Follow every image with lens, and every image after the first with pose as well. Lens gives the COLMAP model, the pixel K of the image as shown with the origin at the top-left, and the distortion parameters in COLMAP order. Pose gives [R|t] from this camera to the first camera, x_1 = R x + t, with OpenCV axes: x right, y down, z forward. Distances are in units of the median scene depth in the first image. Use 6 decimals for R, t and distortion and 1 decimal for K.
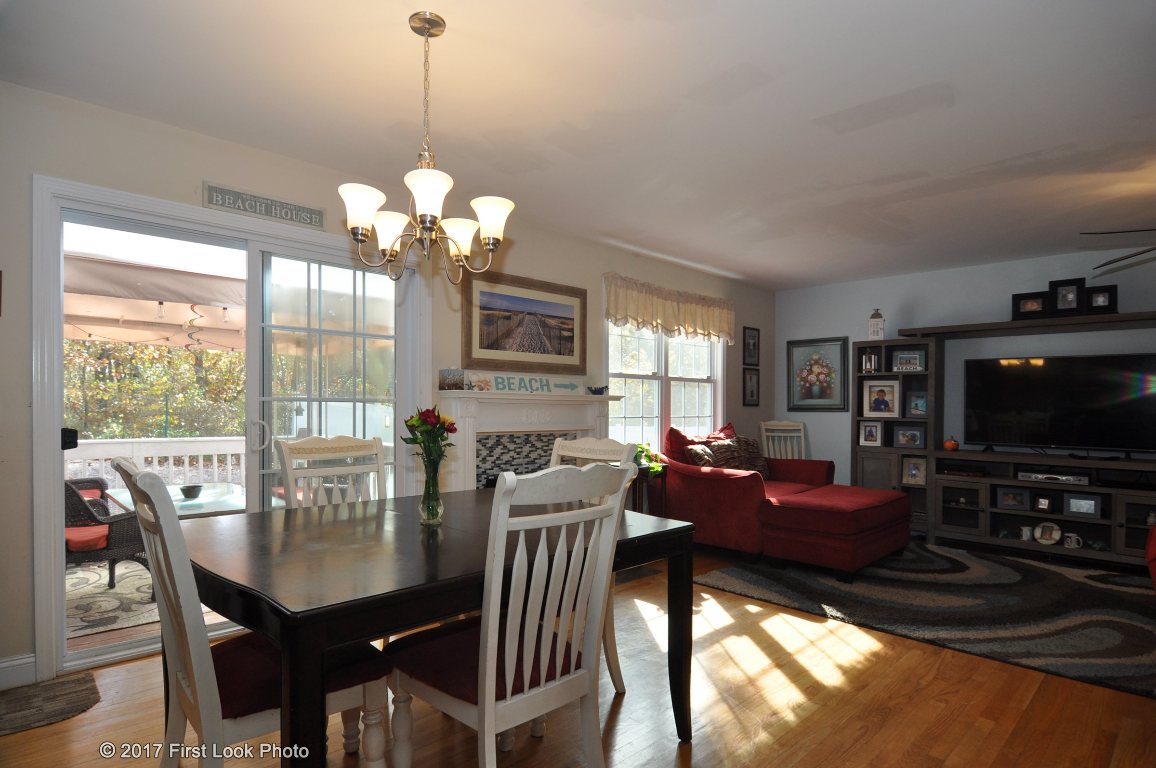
lens RADIAL K [[620.5, 0, 617.2], [0, 620.5, 393.6], [0, 0, 1]] dist [-0.016743, -0.000681]
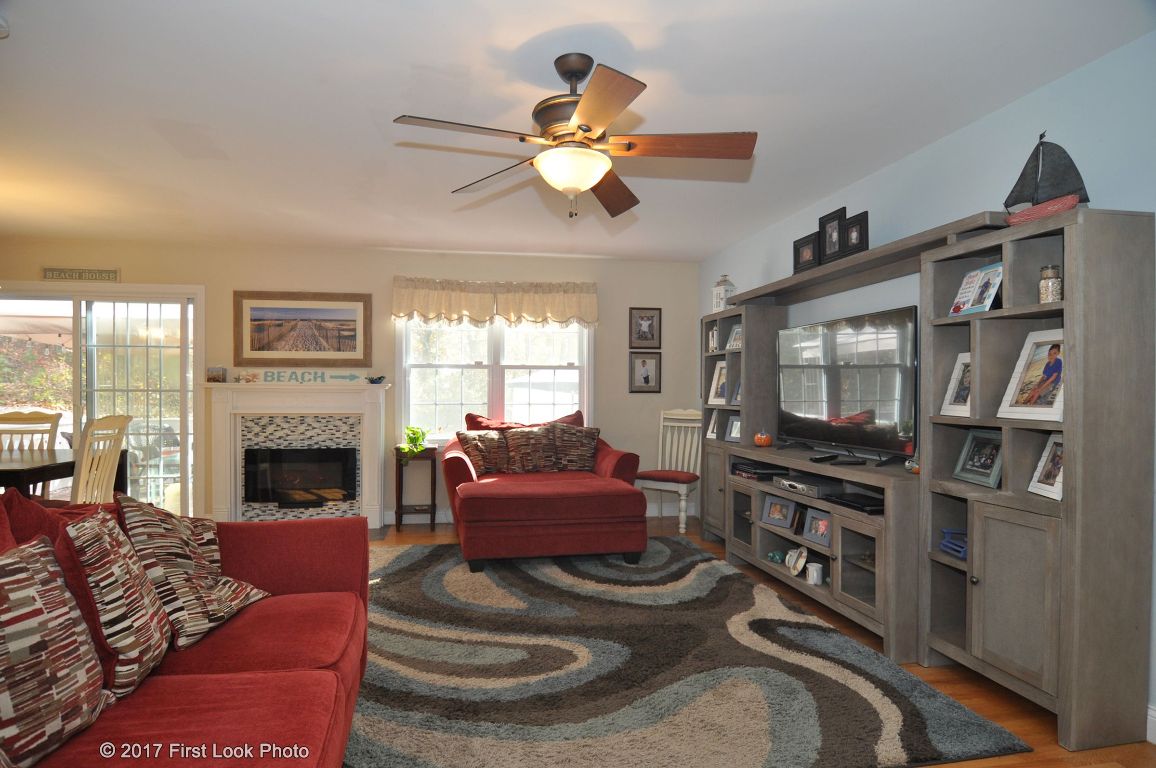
lens RADIAL K [[643.3, 0, 578.3], [0, 643.3, 380.5], [0, 0, 1]] dist [-0.004713, -0.015265]
pose [[0.824354, -0.020179, -0.565715, 1.016270], [0.016550, 0.999796, -0.011546, 0.016708], [0.565833, 0.000156, 0.824520, 0.235601]]
